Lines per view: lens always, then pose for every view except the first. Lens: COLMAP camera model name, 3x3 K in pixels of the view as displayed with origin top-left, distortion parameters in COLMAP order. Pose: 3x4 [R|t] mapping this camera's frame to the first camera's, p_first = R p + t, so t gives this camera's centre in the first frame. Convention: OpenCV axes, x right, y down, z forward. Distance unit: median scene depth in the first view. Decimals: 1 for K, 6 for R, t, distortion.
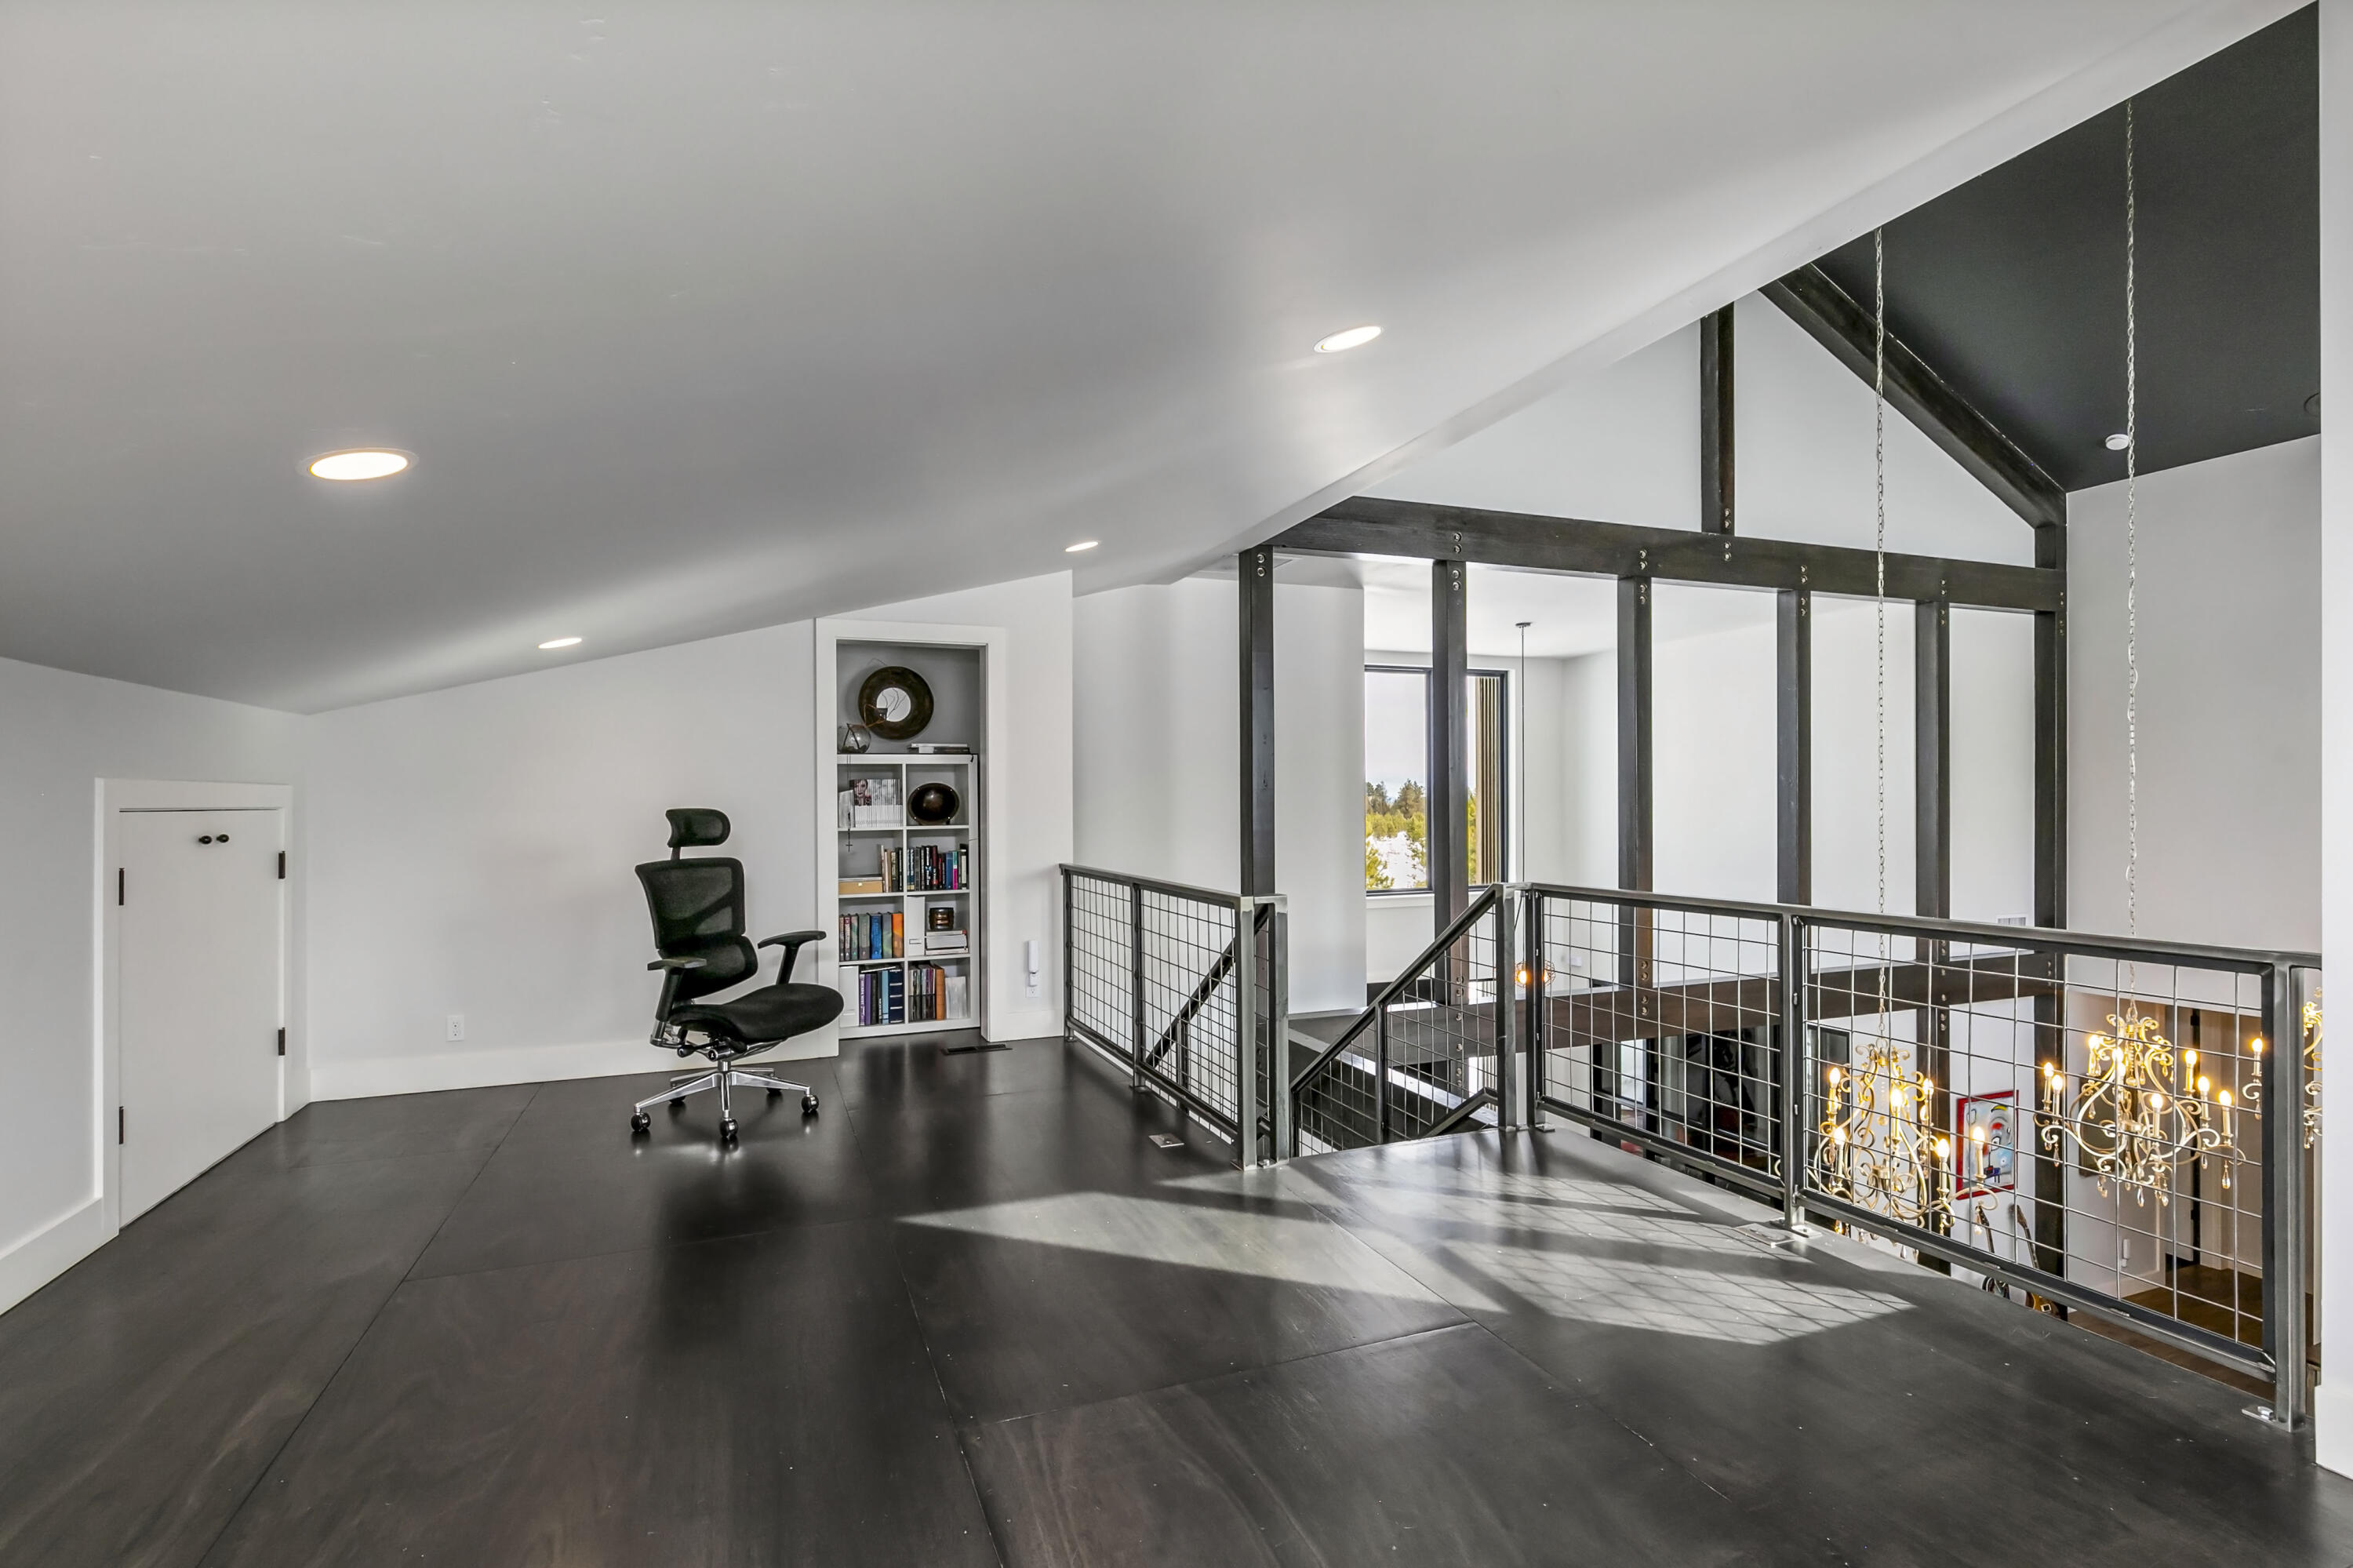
lens RADIAL K [[1123.5, 0, 1167.3], [0, 1123.5, 792.4], [0, 0, 1]] dist [-0.008751, 0.000323]
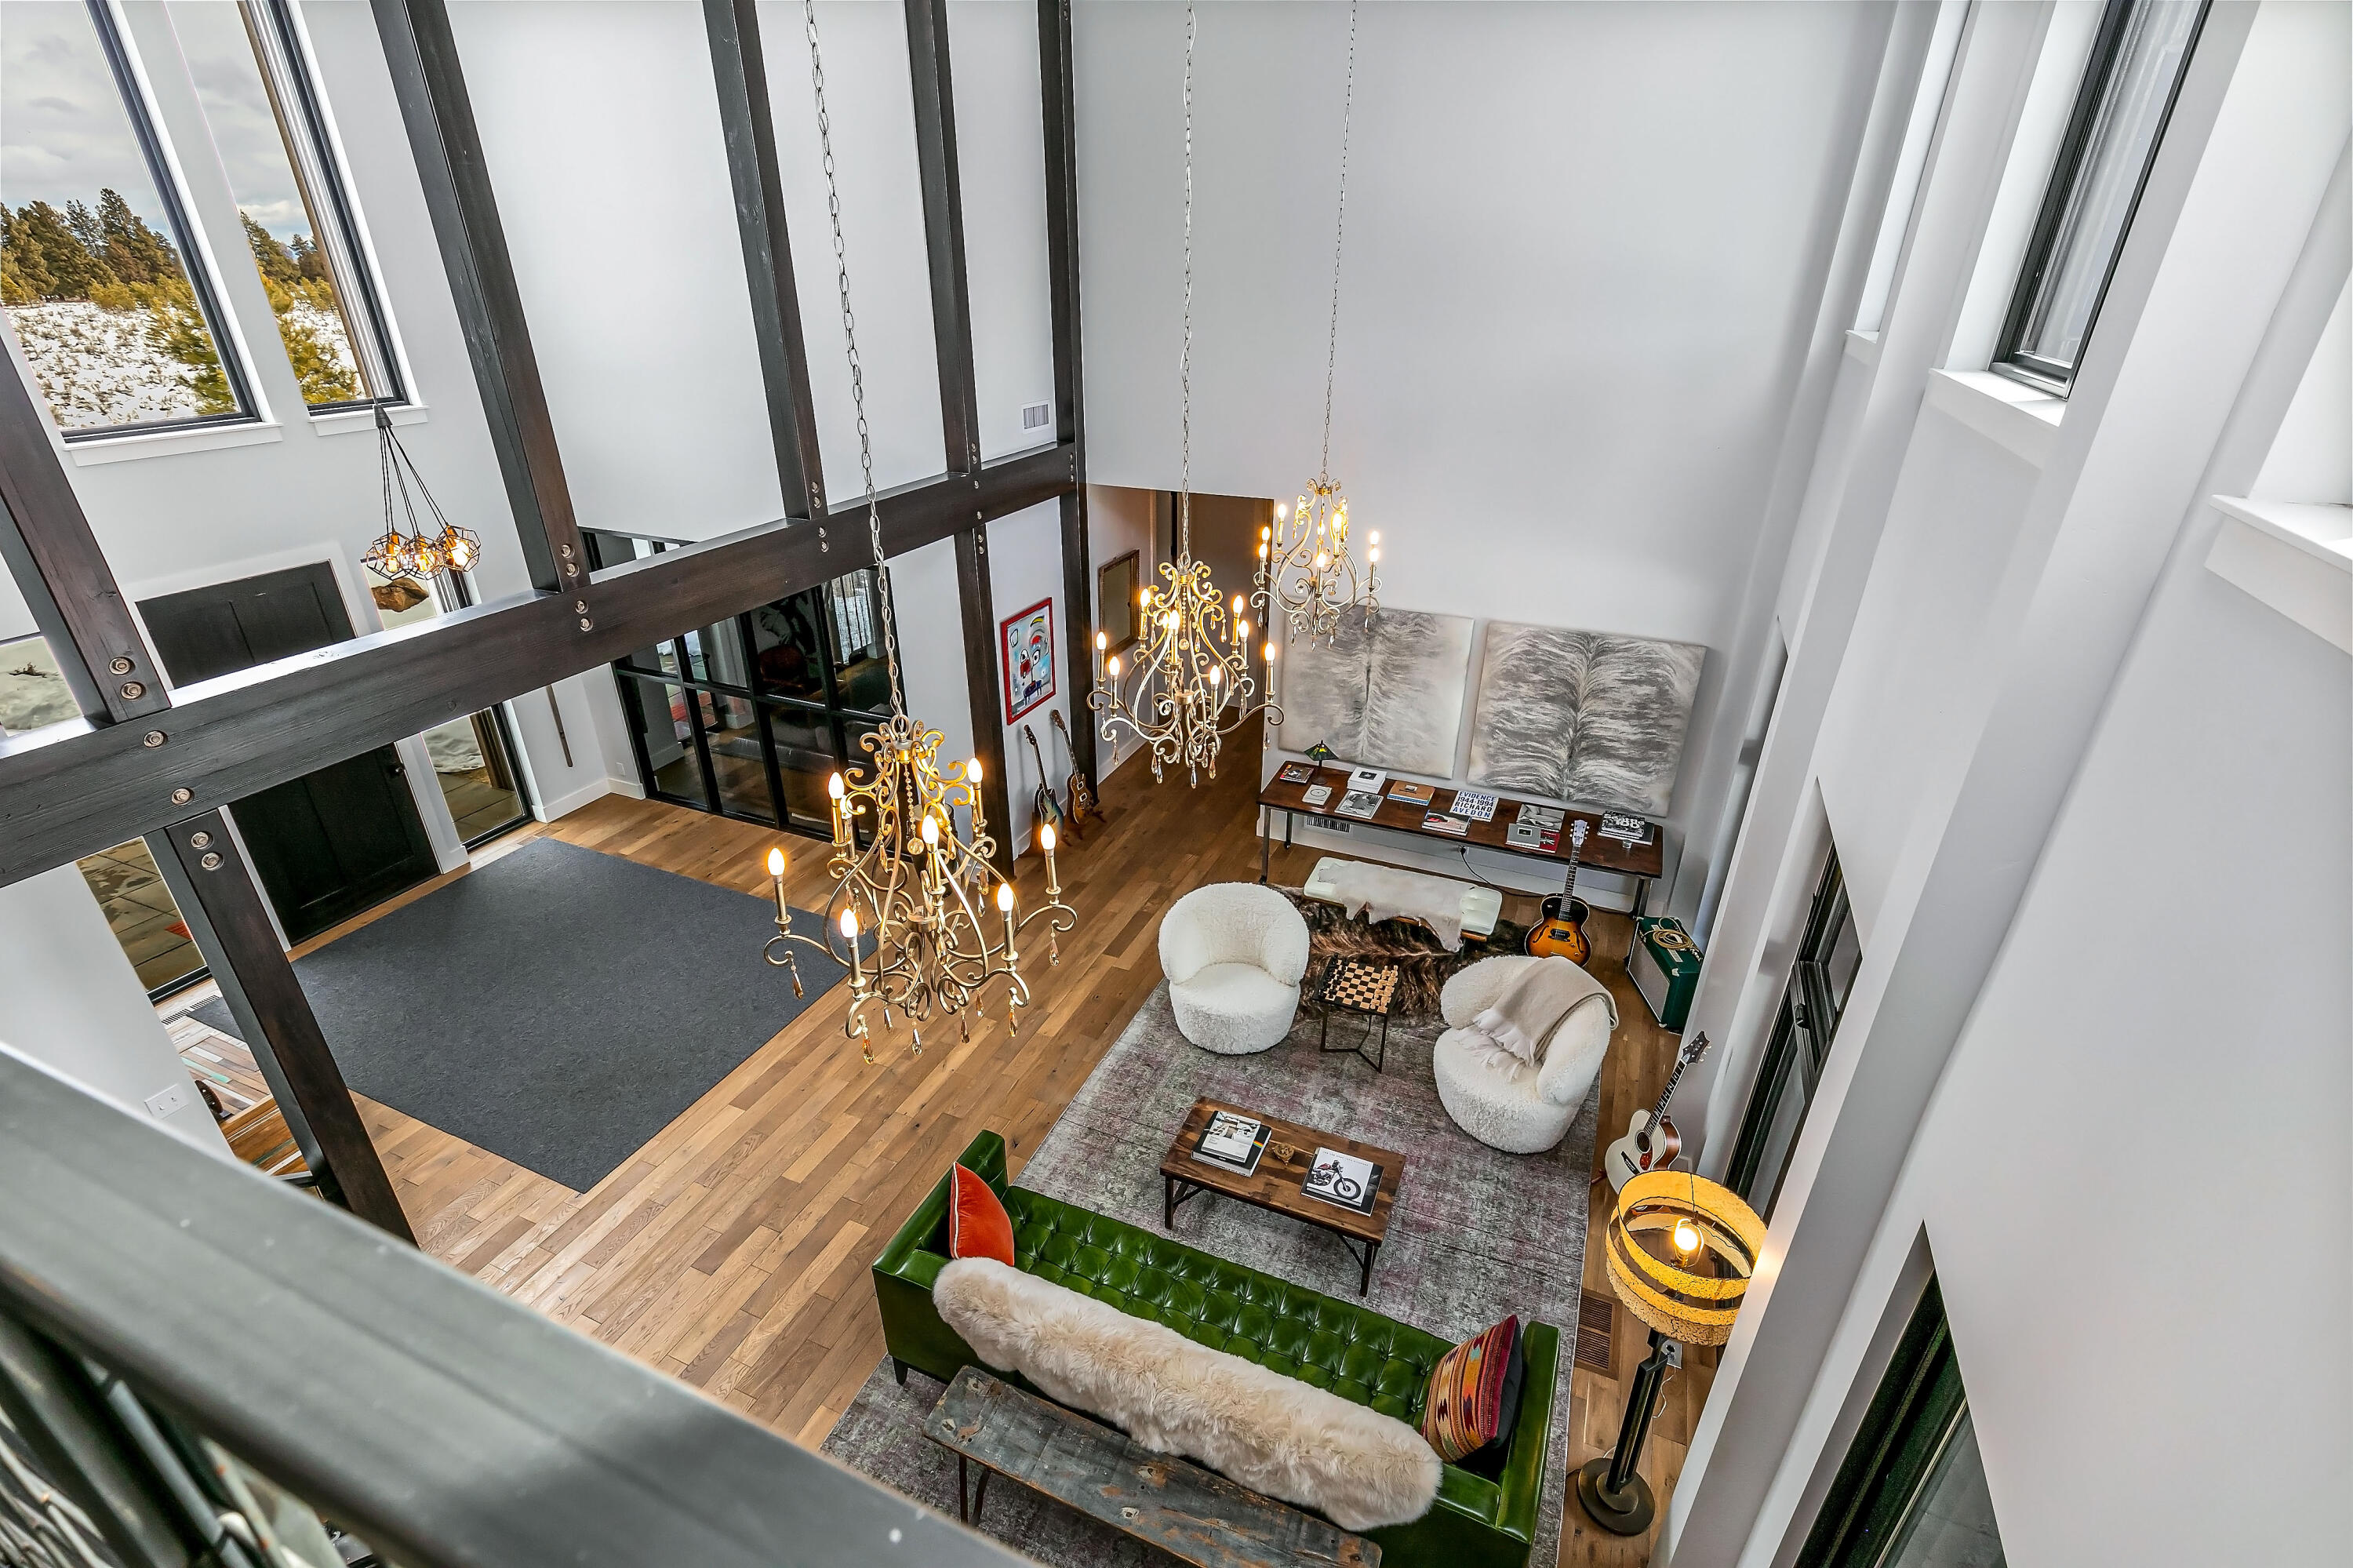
lens RADIAL K [[1073.7, 0, 1165.4], [0, 1073.7, 773.2], [0, 0, 1]] dist [0.025081, -0.000144]
pose [[0.711634, -0.307078, 0.631885, 0.208610], [0.001822, 0.900221, 0.435430, 0.001440], [-0.702548, -0.308716, 0.641187, 0.301966]]
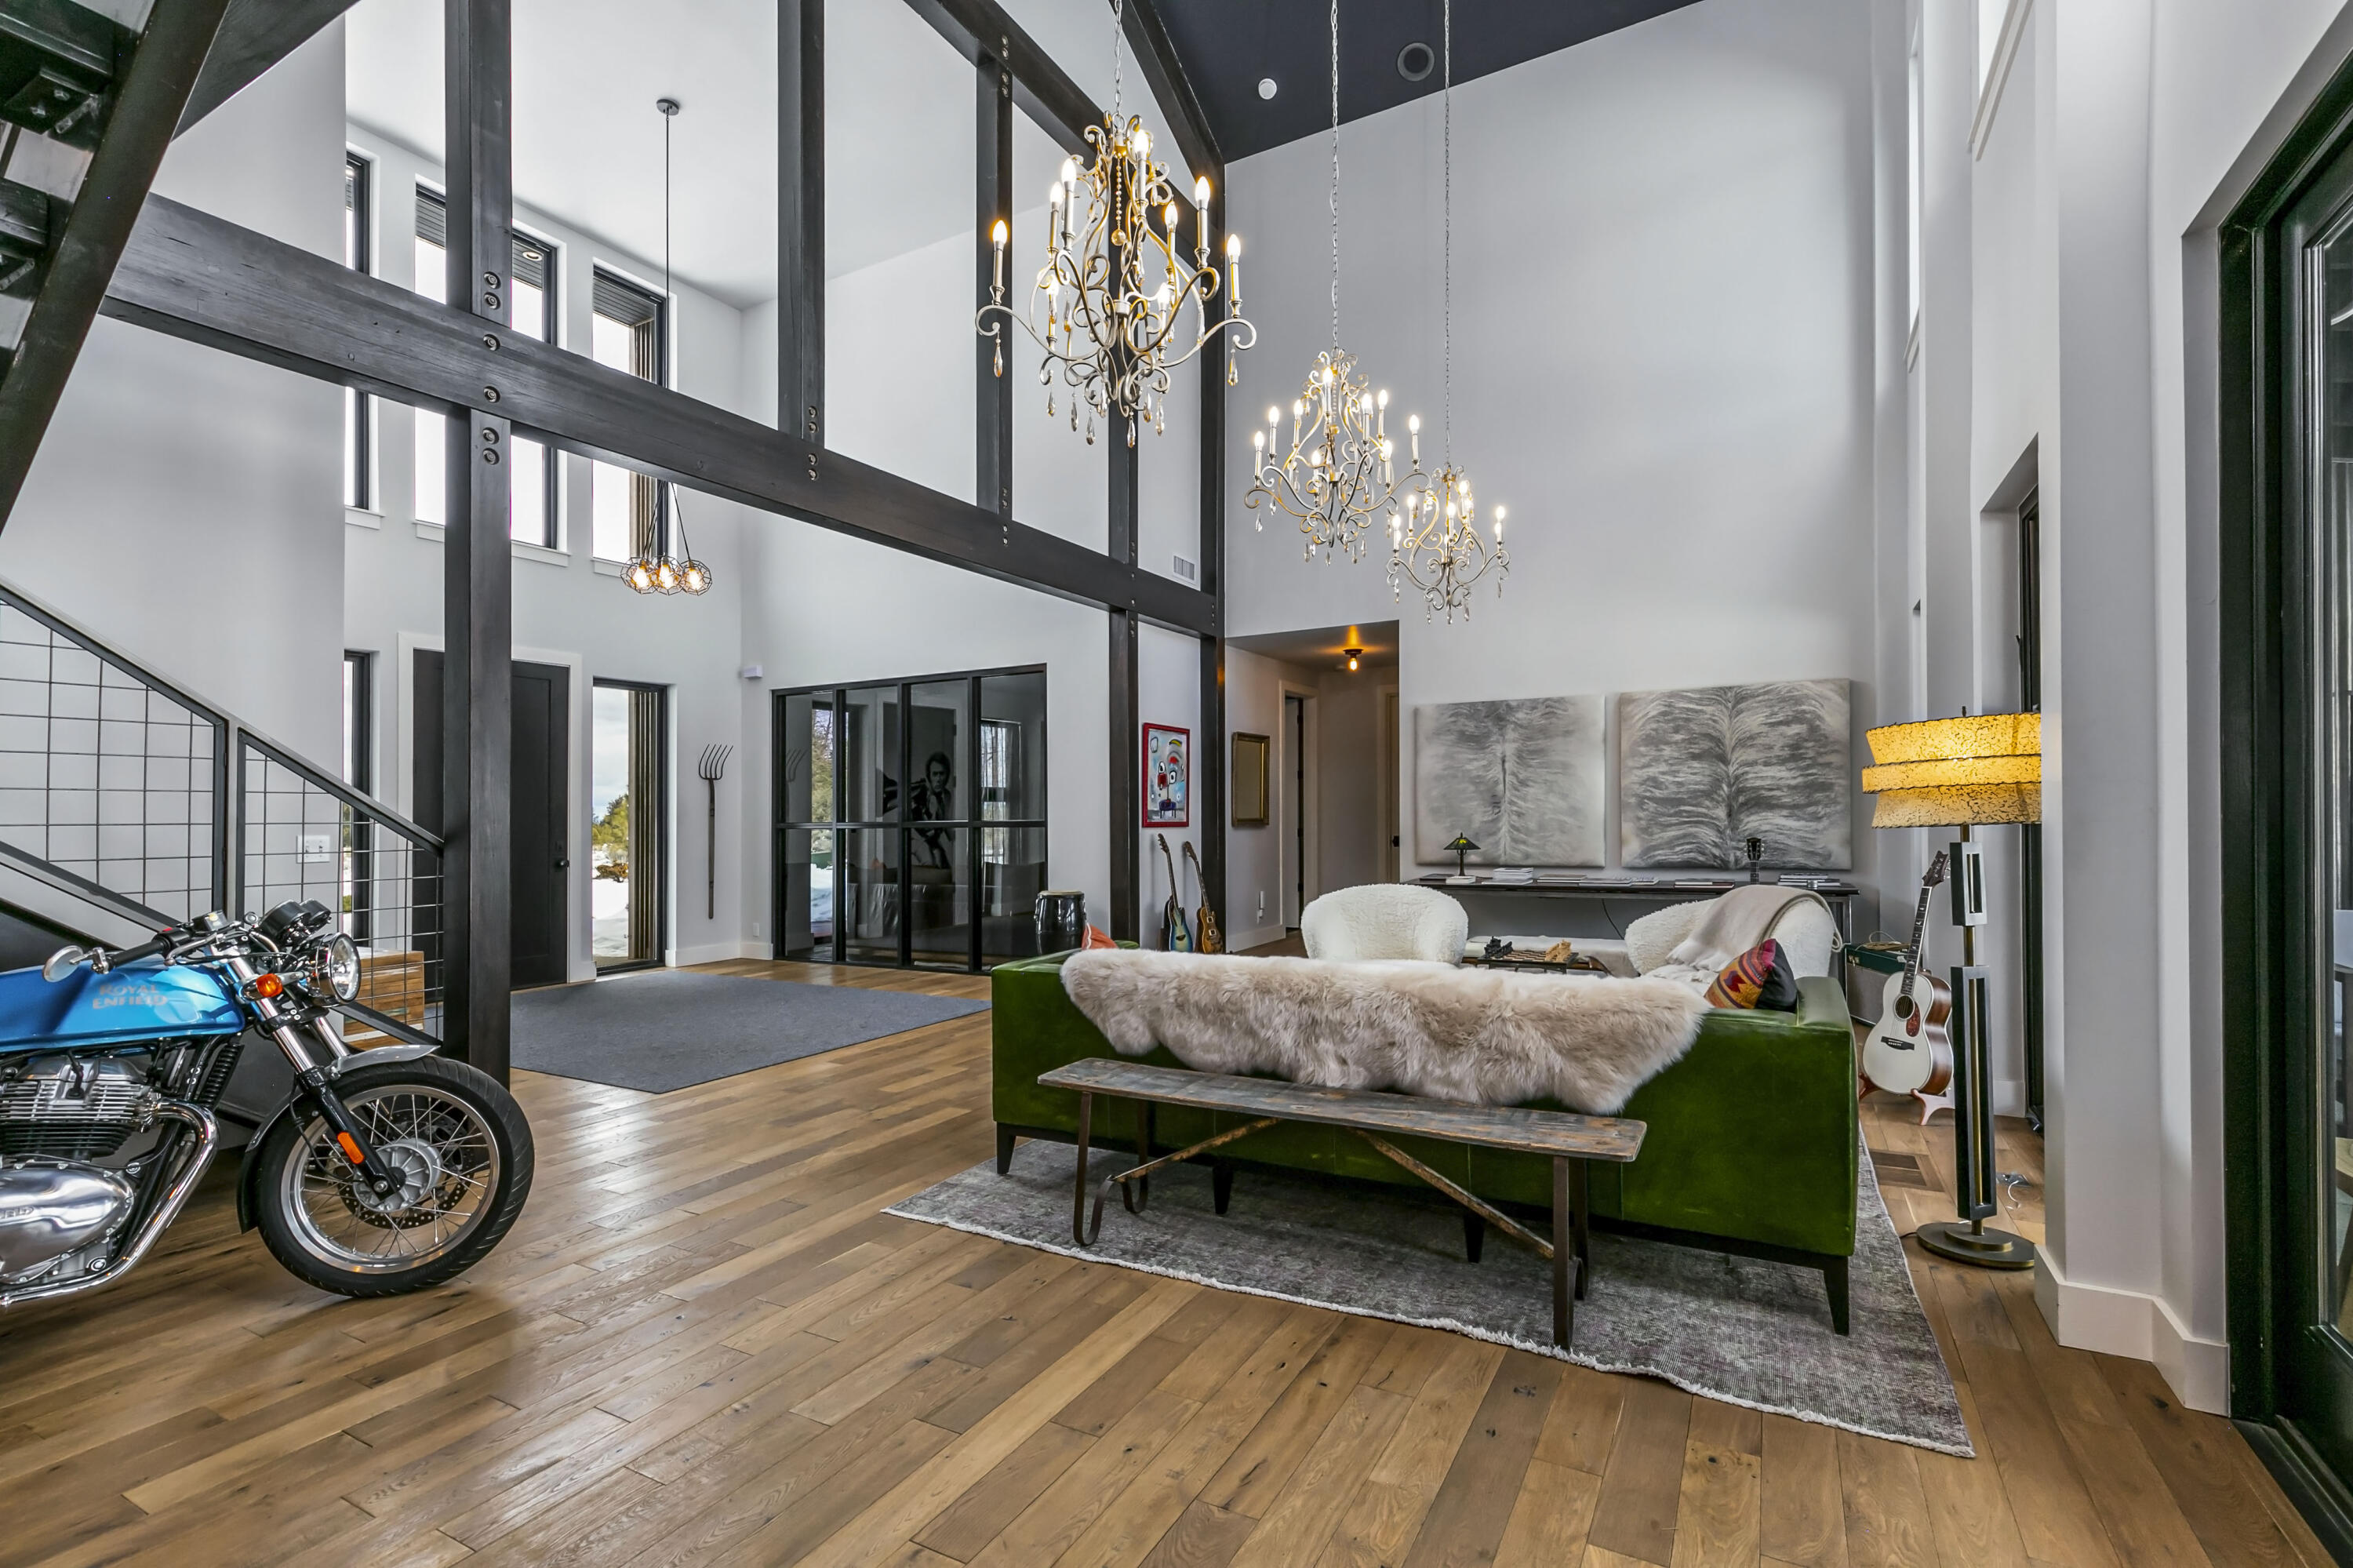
lens RADIAL K [[1073.7, 0, 1177.1], [0, 1073.7, 791.4], [0, 0, 1]] dist [0.025081, -0.000144]
pose [[0.771726, 0.017321, 0.635720, 0.138467], [-0.000001, 0.999629, -0.027236, 0.357379], [-0.635955, 0.021018, 0.771439, 0.263145]]
